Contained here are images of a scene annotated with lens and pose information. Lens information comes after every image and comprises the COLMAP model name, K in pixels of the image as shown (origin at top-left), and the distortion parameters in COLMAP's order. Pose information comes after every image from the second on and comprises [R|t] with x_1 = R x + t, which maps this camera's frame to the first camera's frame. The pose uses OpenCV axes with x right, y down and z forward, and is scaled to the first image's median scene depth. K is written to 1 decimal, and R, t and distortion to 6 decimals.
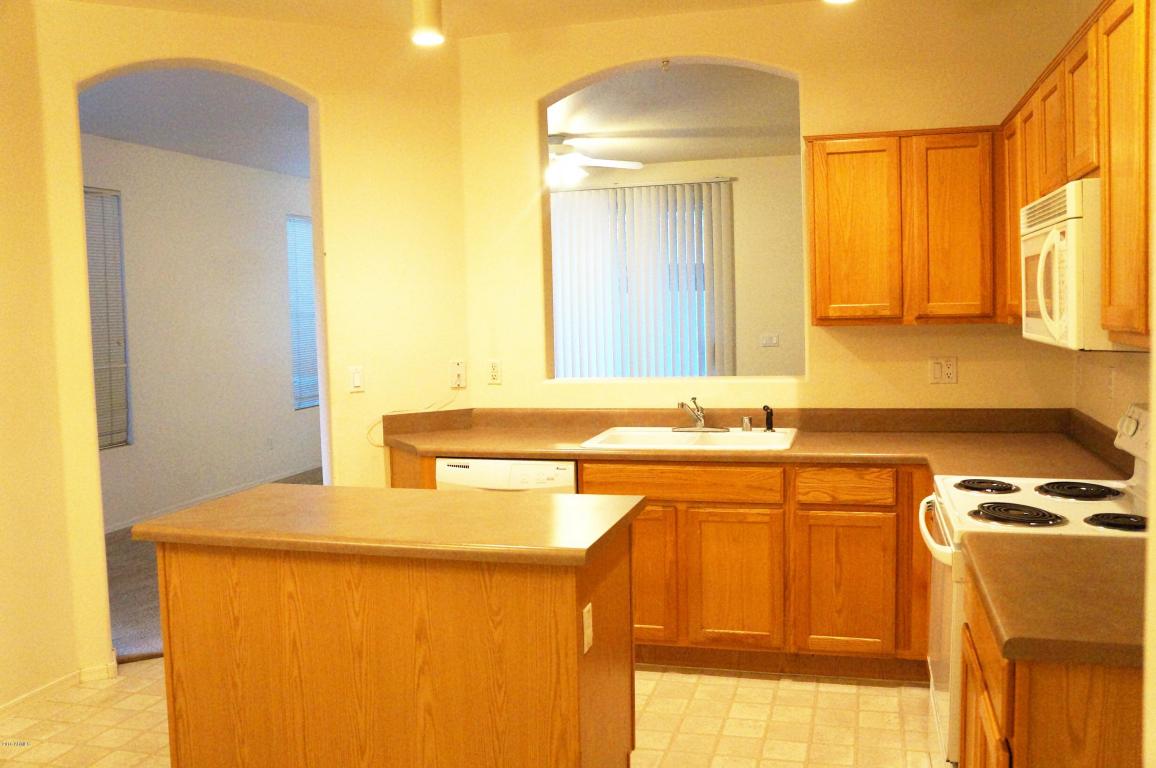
lens RADIAL K [[1018.0, 0, 575.1], [0, 1018.0, 379.6], [0, 0, 1]] dist [-0.134015, 0.145851]
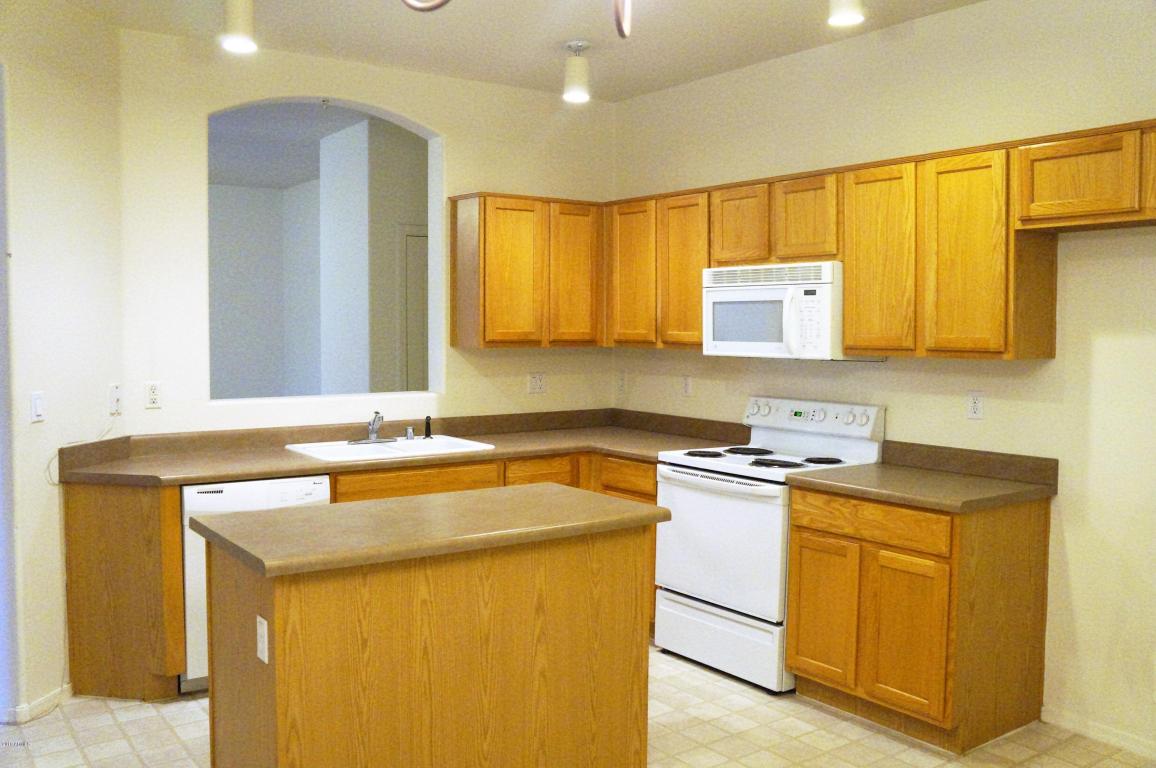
lens RADIAL K [[1018.0, 0, 581.6], [0, 1018.0, 381.6], [0, 0, 1]] dist [-0.134015, 0.145851]
pose [[0.615217, -0.015450, 0.788206, -0.704153], [0.037741, 0.999239, -0.009871, 0.004940], [-0.787454, 0.035821, 0.615332, 0.164394]]
